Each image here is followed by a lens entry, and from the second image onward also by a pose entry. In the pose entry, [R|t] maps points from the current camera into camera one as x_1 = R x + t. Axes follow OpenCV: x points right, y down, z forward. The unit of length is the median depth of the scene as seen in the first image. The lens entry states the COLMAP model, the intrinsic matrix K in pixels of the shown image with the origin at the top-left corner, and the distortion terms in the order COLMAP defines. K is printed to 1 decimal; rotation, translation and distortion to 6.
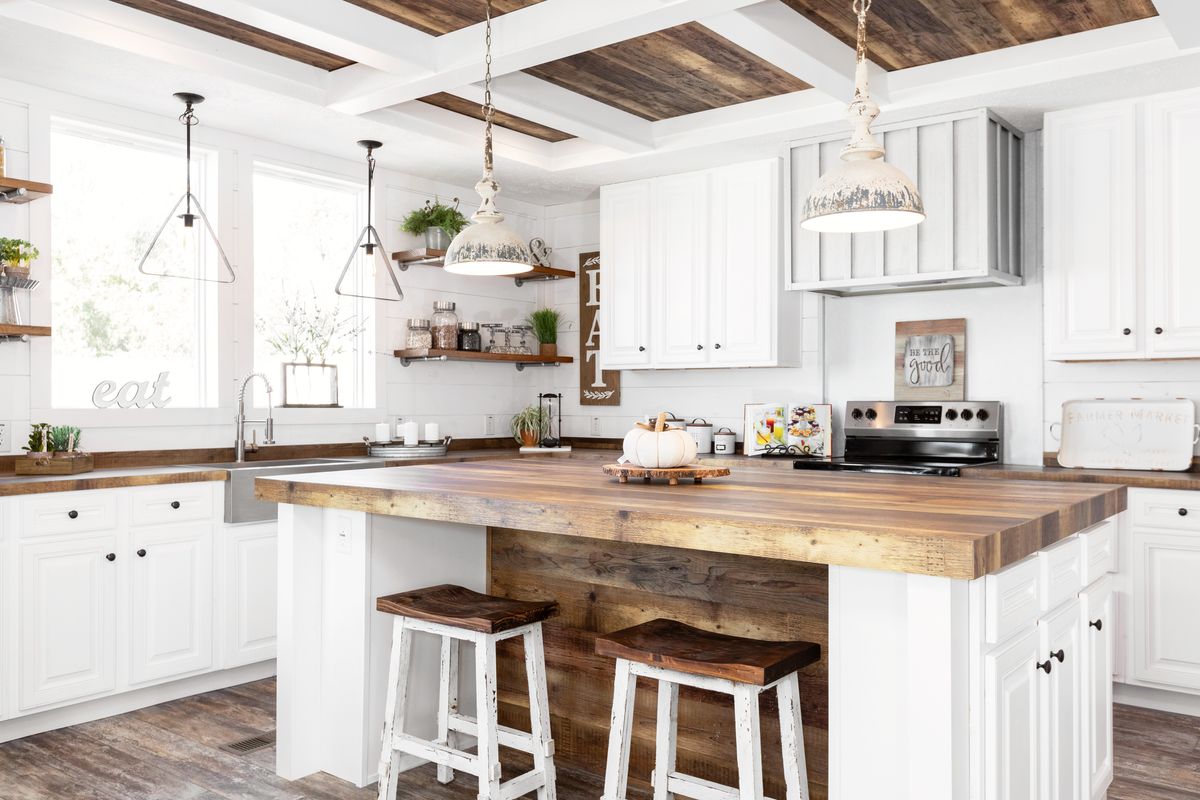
lens RADIAL K [[977.5, 0, 585.6], [0, 977.5, 397.2], [0, 0, 1]] dist [-0.003908, 0.002413]
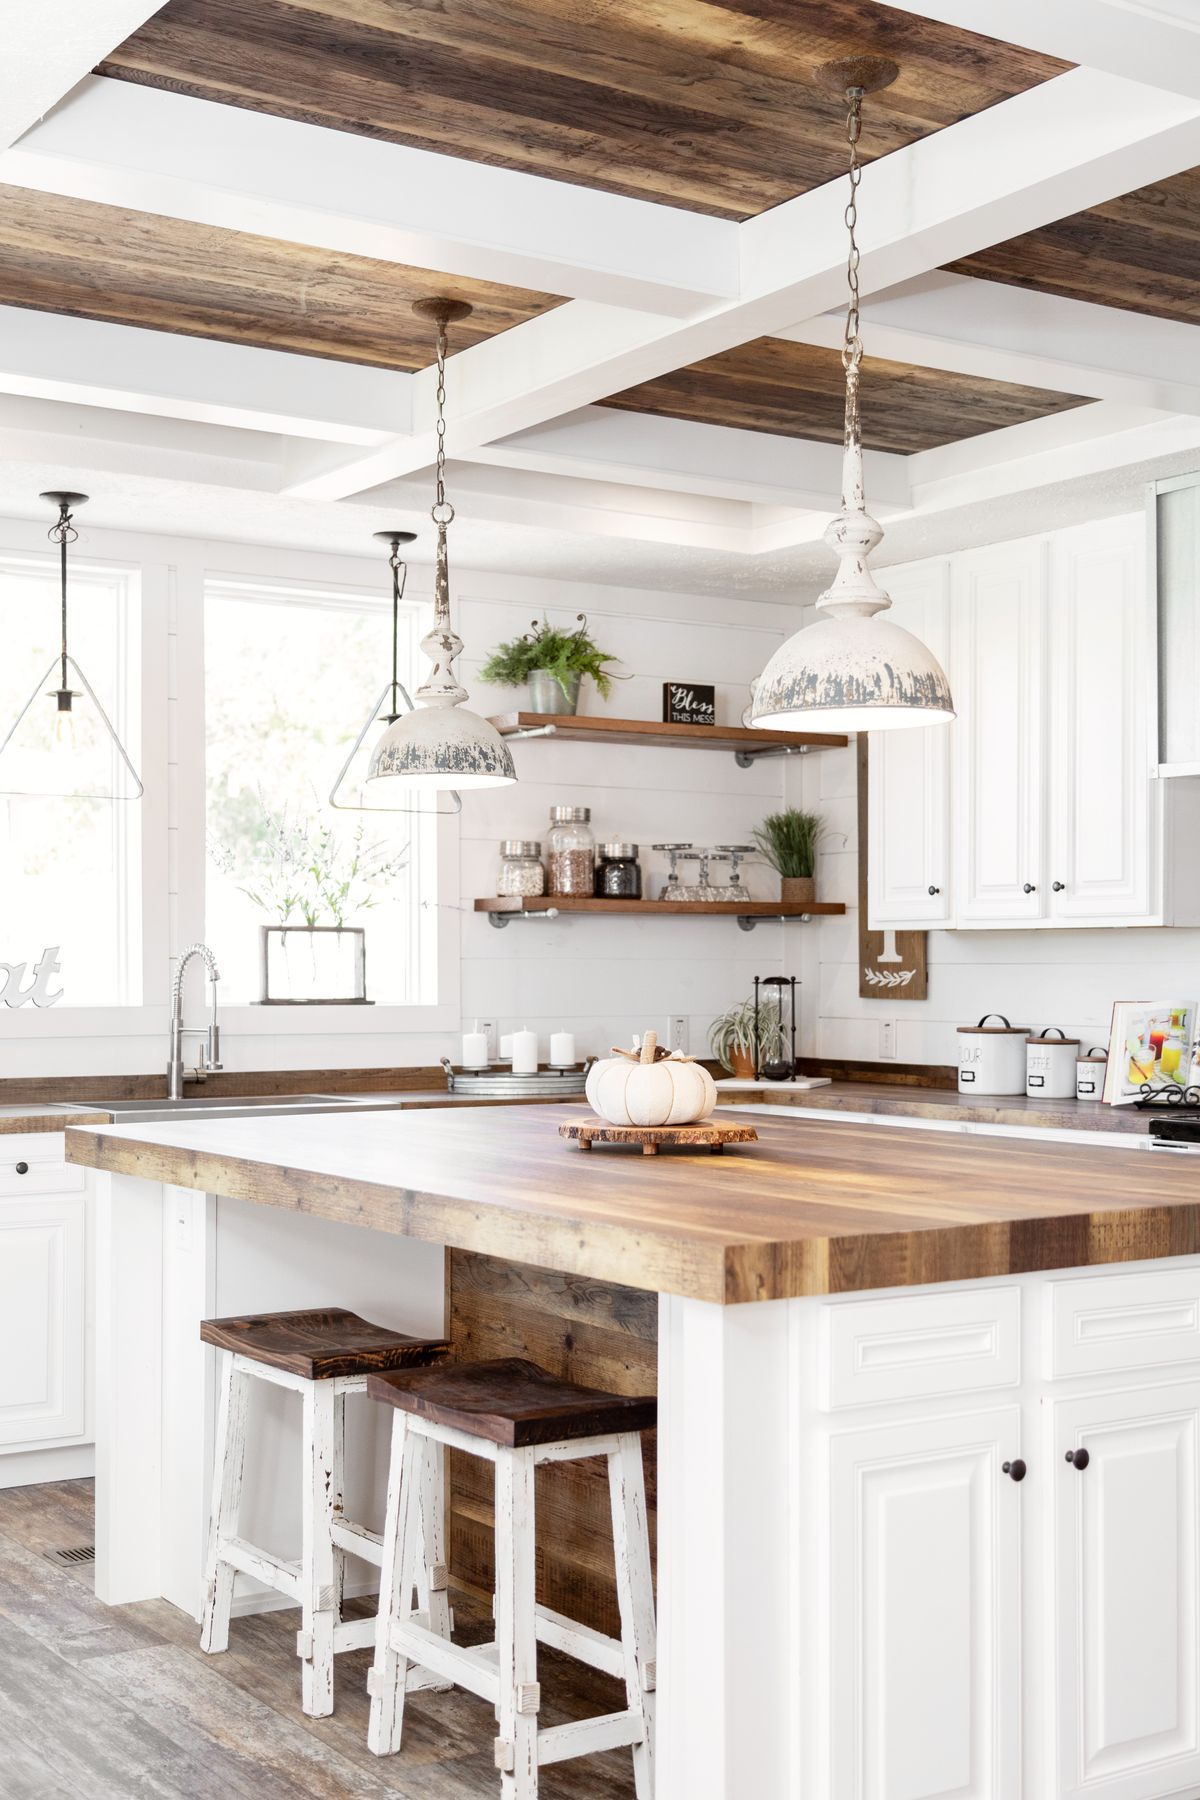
lens RADIAL K [[2194.9, 0, 597.3], [0, 2194.9, 951.8], [0, 0, 1]] dist [-0.001410, -0.021761]
pose [[0.950101, -0.002360, -0.311935, 0.269605], [0.002043, 0.999997, -0.001343, -0.017943], [0.311937, 0.000639, 0.950103, -0.155093]]
